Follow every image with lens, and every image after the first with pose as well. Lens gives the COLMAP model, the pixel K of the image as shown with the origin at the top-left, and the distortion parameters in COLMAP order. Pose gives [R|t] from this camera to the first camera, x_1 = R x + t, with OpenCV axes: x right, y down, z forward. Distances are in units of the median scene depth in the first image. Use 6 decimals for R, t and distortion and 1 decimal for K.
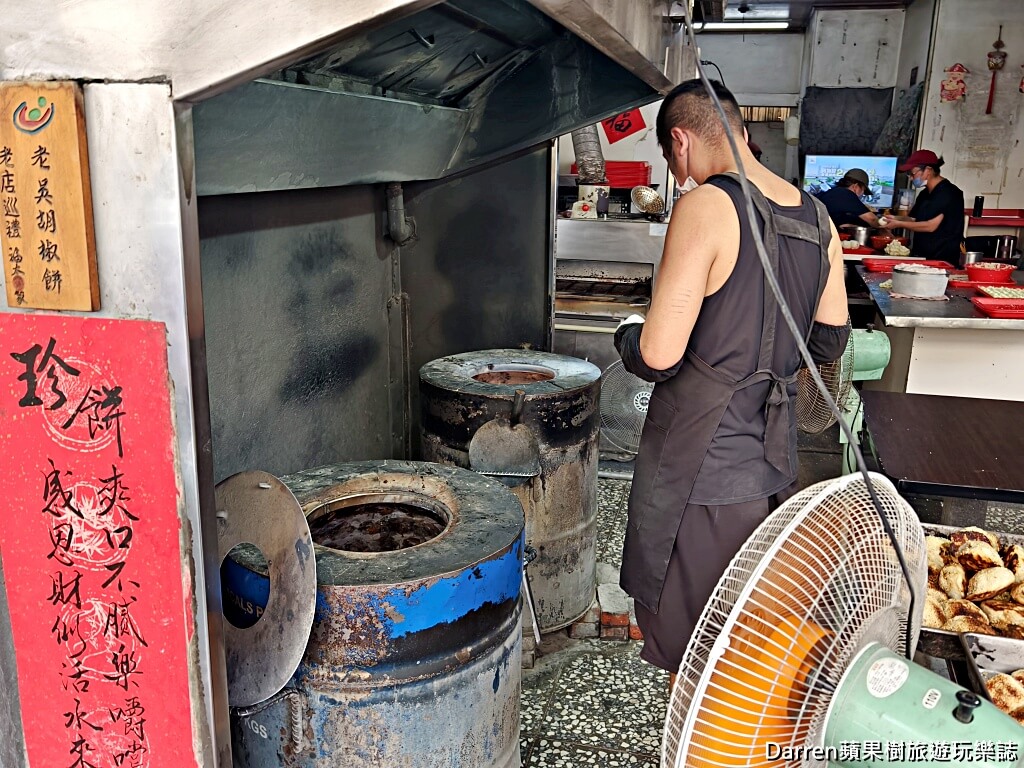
lens RADIAL K [[898.8, 0, 525.2], [0, 898.8, 384.1], [0, 0, 1]] dist [0.015526, 0.004283]
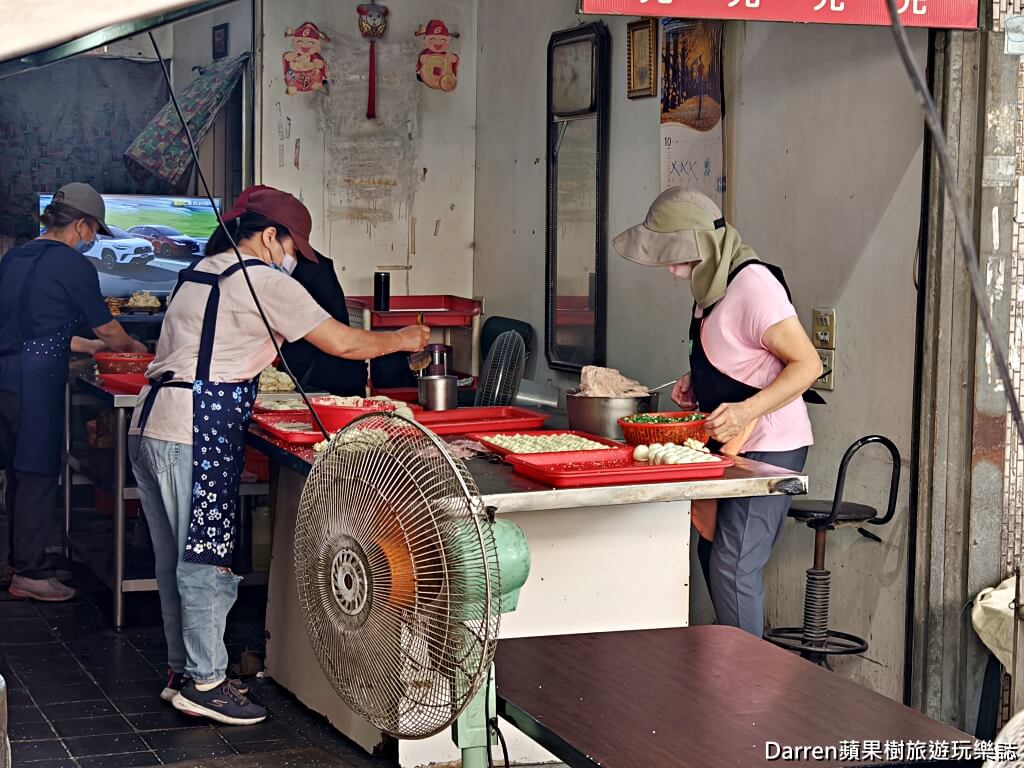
lens RADIAL K [[2077.3, 0, 513.2], [0, 2077.3, 384.9], [0, 0, 1]] dist [0.196344, -0.789451]
pose [[0.819913, -0.051961, 0.570125, -0.183583], [0.141364, 0.983410, -0.113672, 0.002606], [-0.554760, 0.173796, 0.813656, -0.001623]]
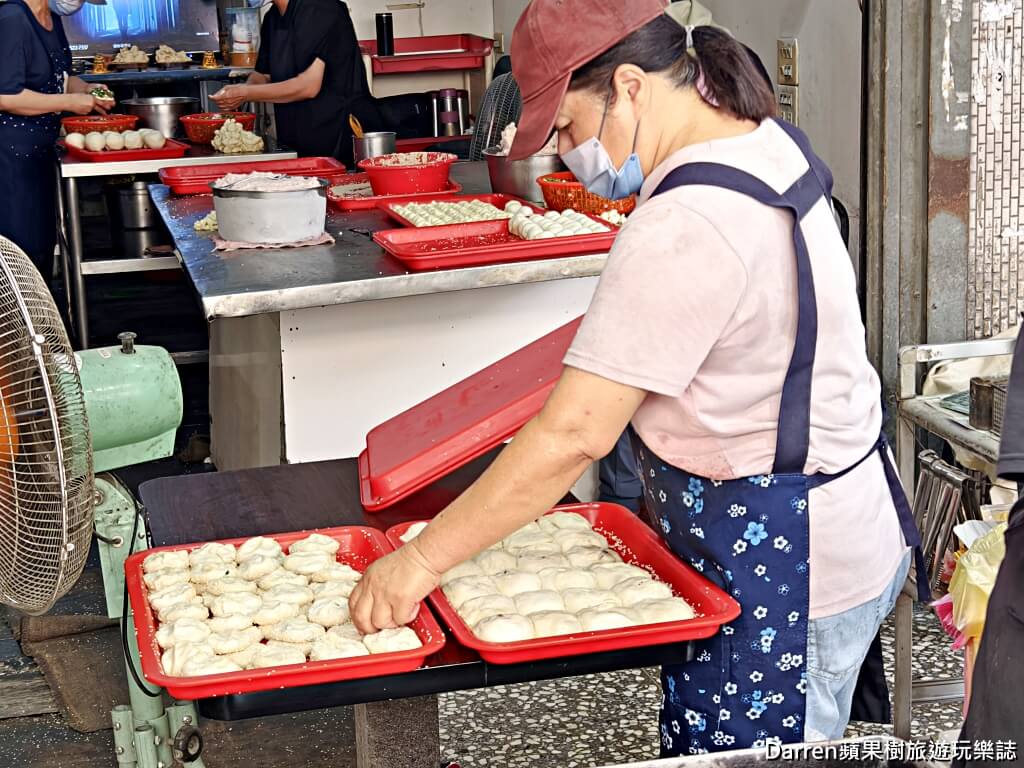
lens RADIAL K [[2015.8, 0, 487.9], [0, 2015.8, 382.3], [0, 0, 1]] dist [0.217961, -1.017094]
pose [[0.881333, -0.152999, 0.447038, 0.062176], [0.170581, 0.985343, 0.000935, -0.009489], [-0.440629, 0.075433, 0.894514, 0.038828]]
